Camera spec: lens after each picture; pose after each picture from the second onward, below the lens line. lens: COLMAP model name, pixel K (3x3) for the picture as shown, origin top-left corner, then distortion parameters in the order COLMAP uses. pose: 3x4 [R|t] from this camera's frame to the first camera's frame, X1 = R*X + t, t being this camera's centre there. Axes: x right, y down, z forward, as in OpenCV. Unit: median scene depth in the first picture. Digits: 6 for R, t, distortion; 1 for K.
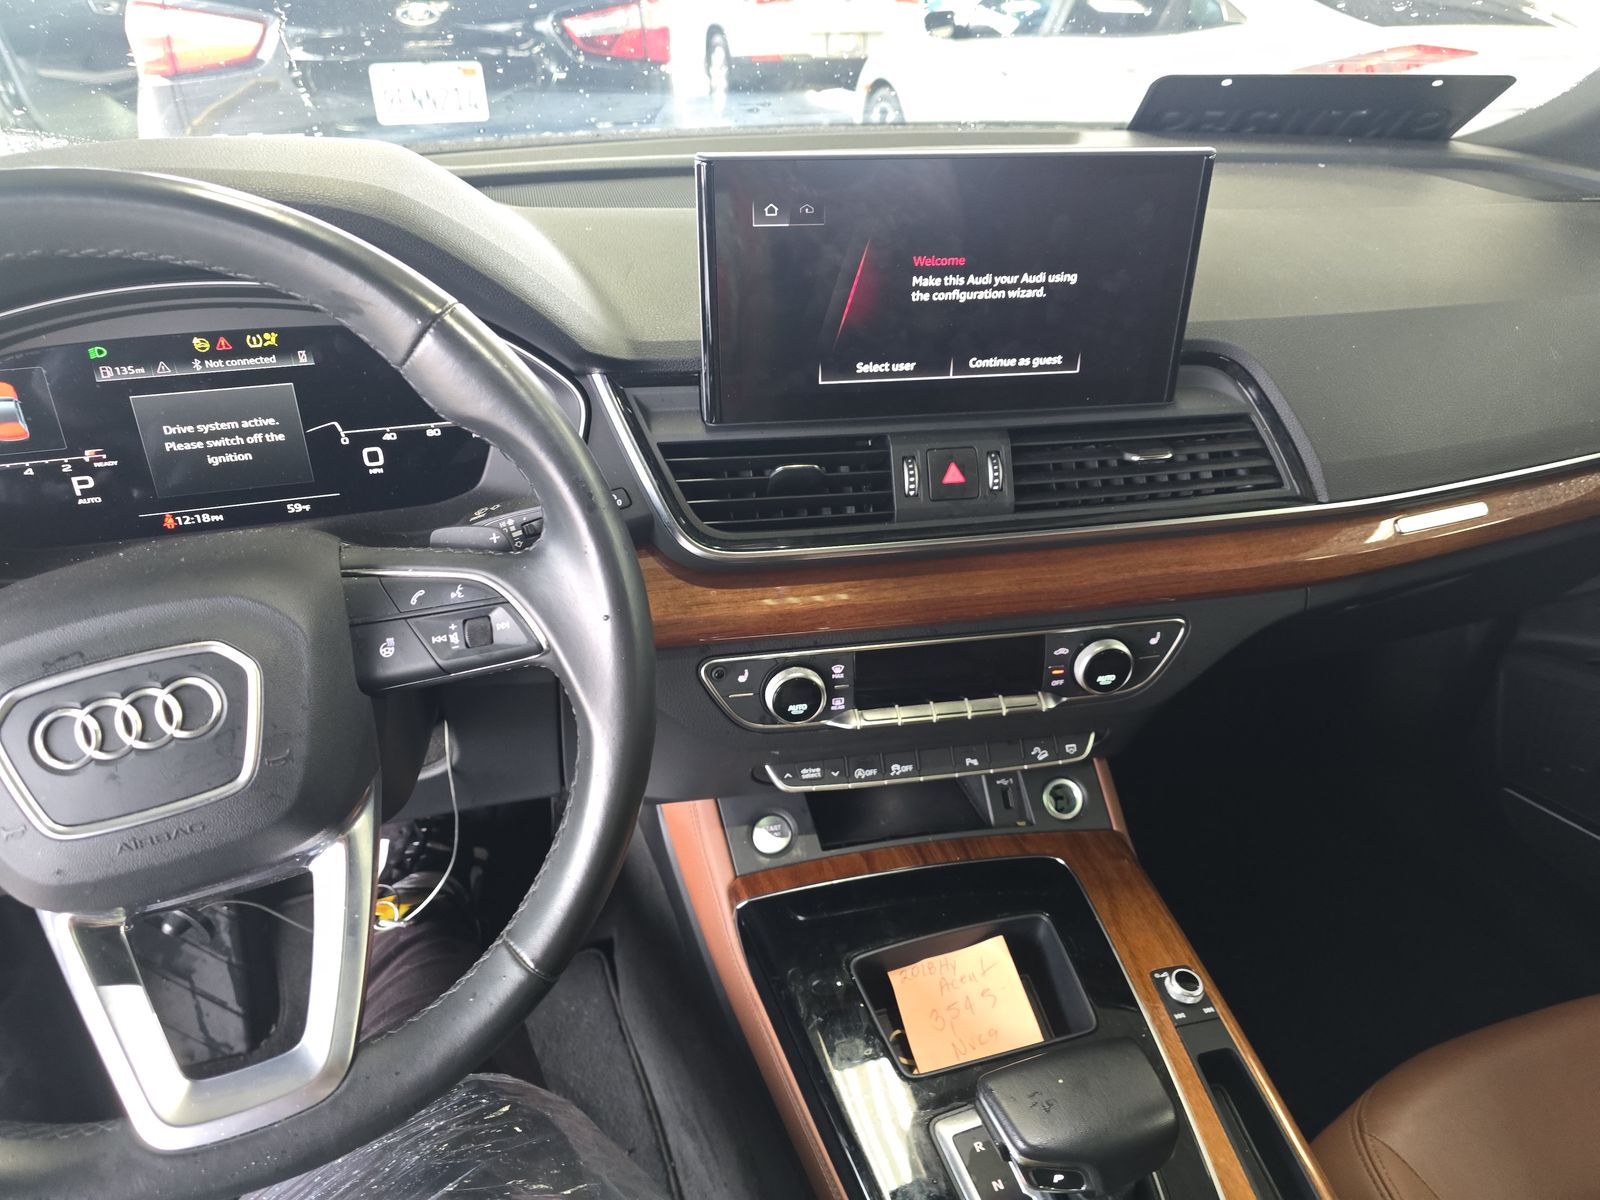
lens RADIAL K [[1084.7, 0, 800.0], [0, 1084.7, 600.0], [0, 0, 1]] dist [0.081124, -0.099354]
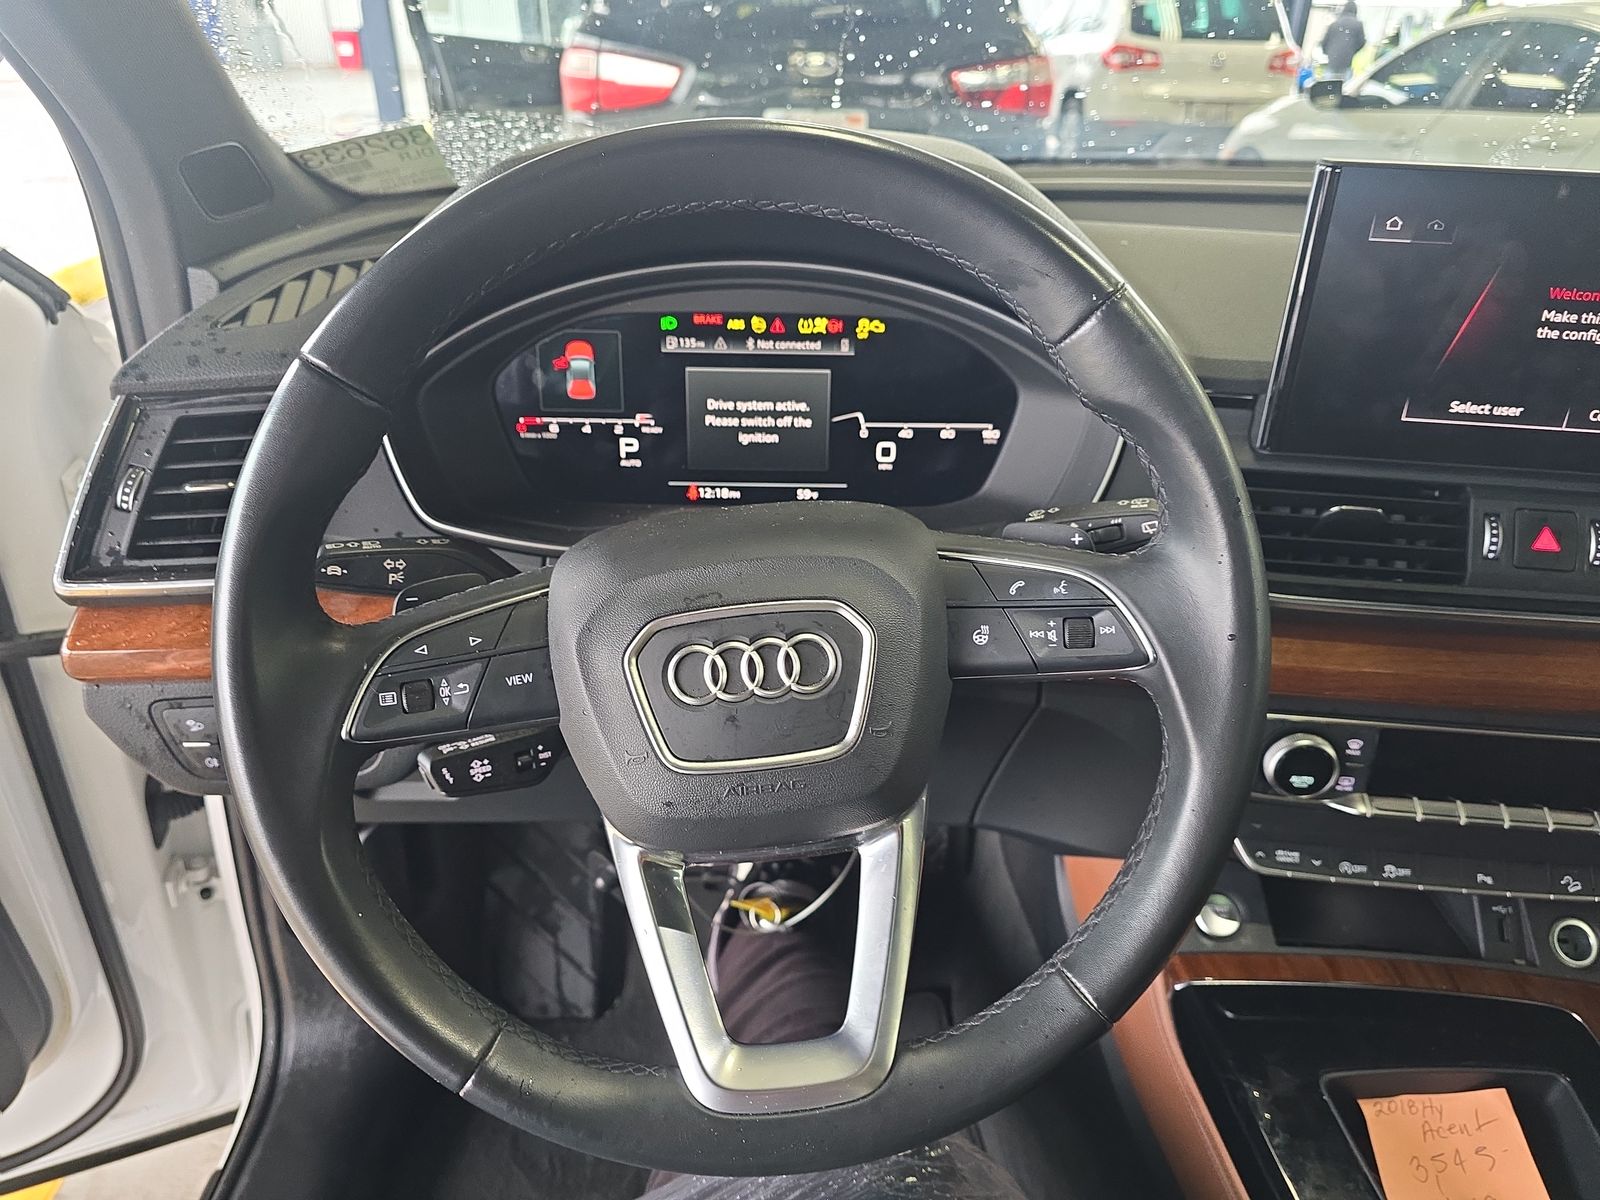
lens RADIAL K [[1100.4, 0, 794.4], [0, 1100.4, 606.1], [0, 0, 1]] dist [0.042393, -0.042975]
pose [[0.966109, 0.137227, -0.218635, -0.241113], [-0.148168, 0.988365, -0.034377, 0.055561], [0.211374, 0.065606, 0.975201, 0.021184]]
